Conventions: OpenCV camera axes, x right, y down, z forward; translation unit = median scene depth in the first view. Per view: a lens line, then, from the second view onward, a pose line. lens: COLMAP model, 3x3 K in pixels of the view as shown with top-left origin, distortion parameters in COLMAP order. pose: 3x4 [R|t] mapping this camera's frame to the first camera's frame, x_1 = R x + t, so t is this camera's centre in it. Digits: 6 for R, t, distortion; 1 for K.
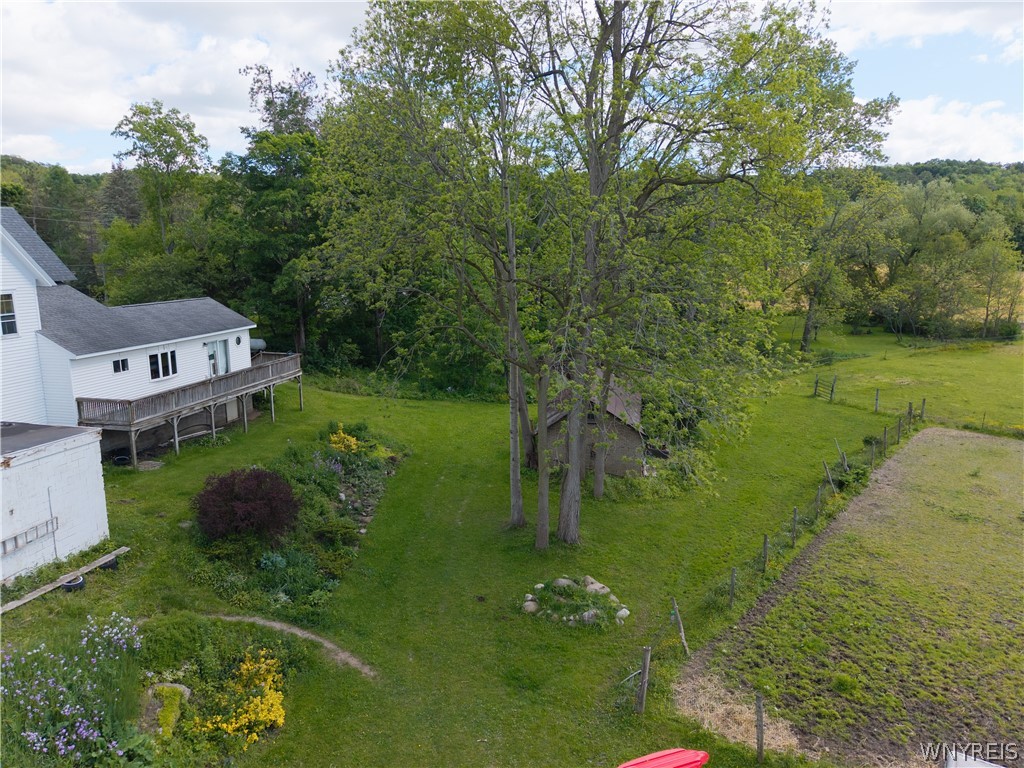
lens RADIAL K [[692.4, 0, 509.2], [0, 692.4, 383.7], [0, 0, 1]] dist [0.007725, 0.004888]
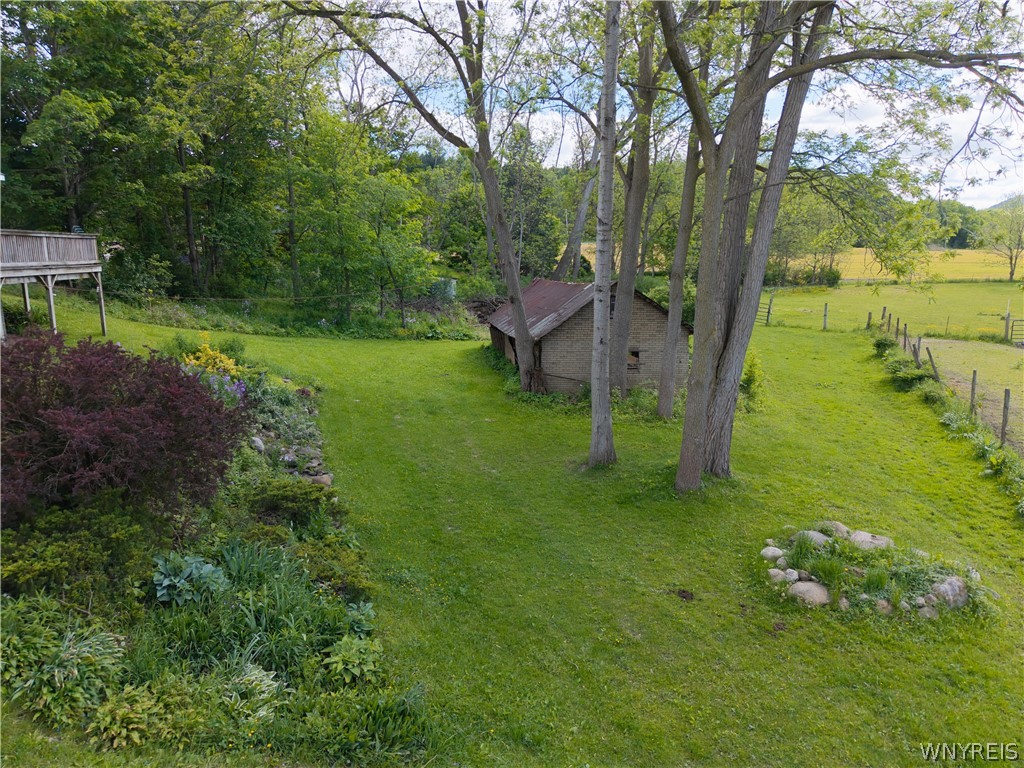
lens RADIAL K [[692.4, 0, 509.2], [0, 692.4, 383.7], [0, 0, 1]] dist [0.007725, 0.004888]
pose [[0.948454, -0.061630, 0.310864, -0.244624], [0.061211, 0.998063, 0.011114, 0.138996], [-0.310947, 0.008487, 0.950389, 0.521748]]
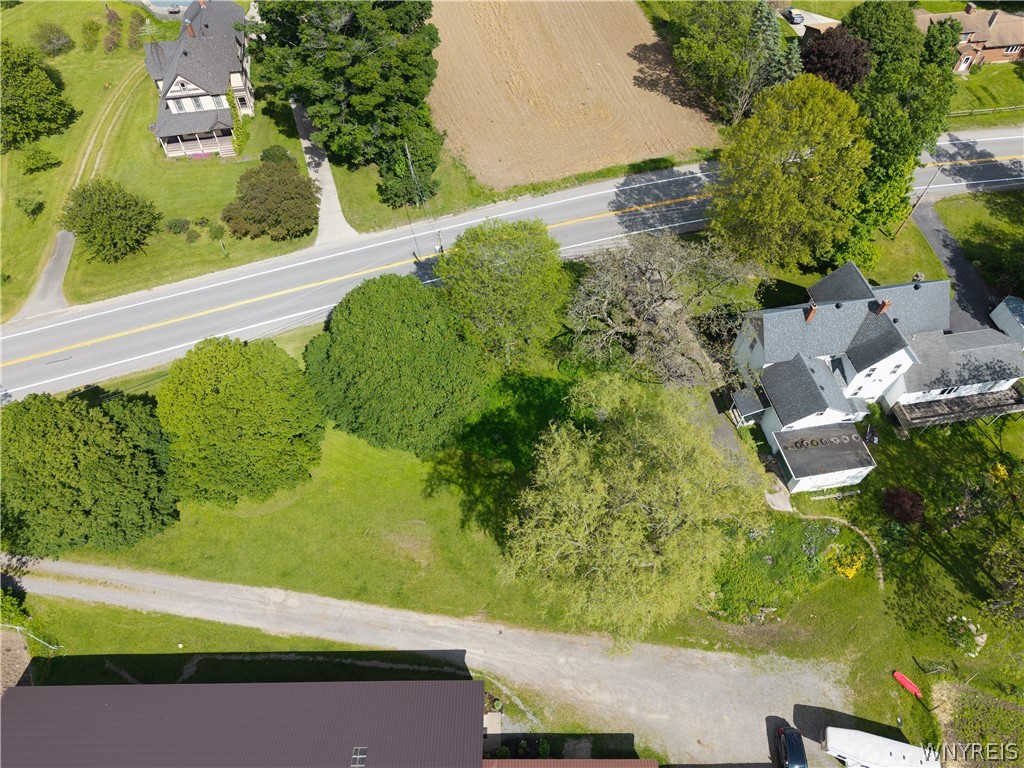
lens RADIAL K [[692.4, 0, 509.2], [0, 692.4, 383.7], [0, 0, 1]] dist [0.007725, 0.004888]
pose [[0.372885, 0.758621, -0.534276, 0.116052], [-0.181504, 0.624316, 0.759793, -1.648807], [0.909952, -0.186342, 0.370491, -1.139465]]
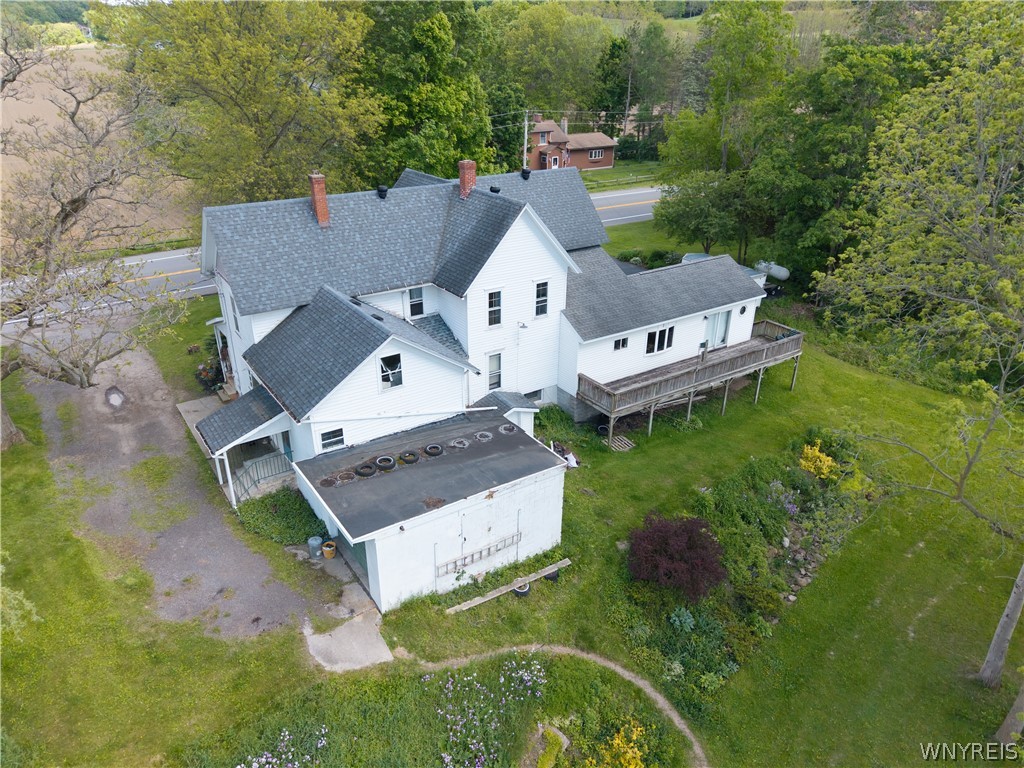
lens RADIAL K [[692.4, 0, 509.2], [0, 692.4, 383.7], [0, 0, 1]] dist [0.007725, 0.004888]
pose [[0.720496, 0.314176, -0.618207, 0.003898], [-0.144130, 0.939859, 0.309664, -0.305542], [0.678316, -0.134009, 0.722447, 0.099894]]
